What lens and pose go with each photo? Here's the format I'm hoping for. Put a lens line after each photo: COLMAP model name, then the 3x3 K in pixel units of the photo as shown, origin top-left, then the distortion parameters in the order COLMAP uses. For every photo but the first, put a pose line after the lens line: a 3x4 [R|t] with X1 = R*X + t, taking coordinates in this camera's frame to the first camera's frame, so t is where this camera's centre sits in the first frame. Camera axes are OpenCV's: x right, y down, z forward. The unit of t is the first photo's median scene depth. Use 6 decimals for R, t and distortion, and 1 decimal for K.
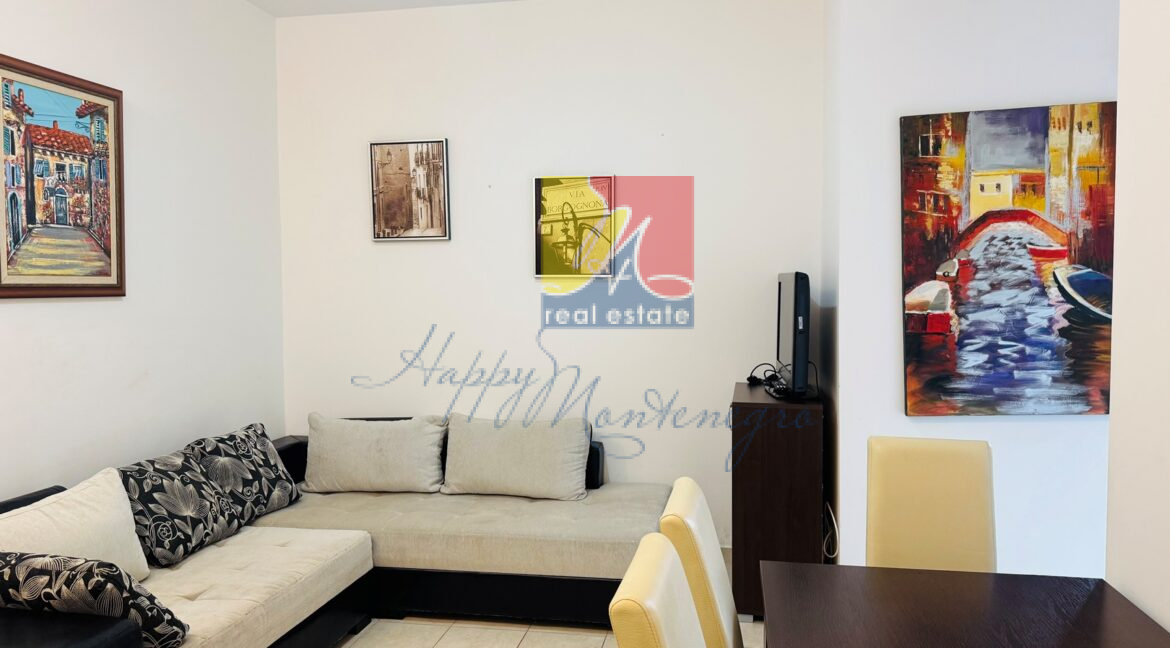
lens RADIAL K [[820.3, 0, 585.0], [0, 820.3, 326.4], [0, 0, 1]] dist [0.077165, -0.088168]
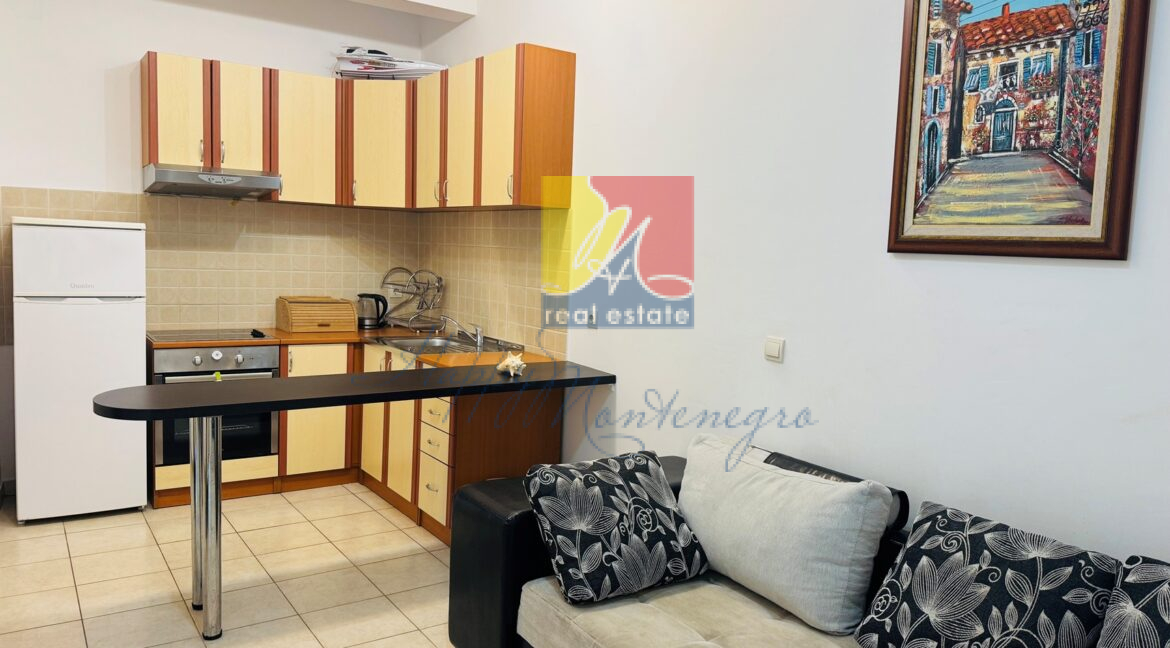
lens RADIAL K [[828.3, 0, 581.3], [0, 828.3, 322.5], [0, 0, 1]] dist [0.089268, -0.116688]
pose [[-0.705086, 0.040999, -0.707936, 0.125531], [-0.071137, 0.989202, 0.128139, -0.043731], [0.705545, 0.140709, -0.694555, 1.218228]]
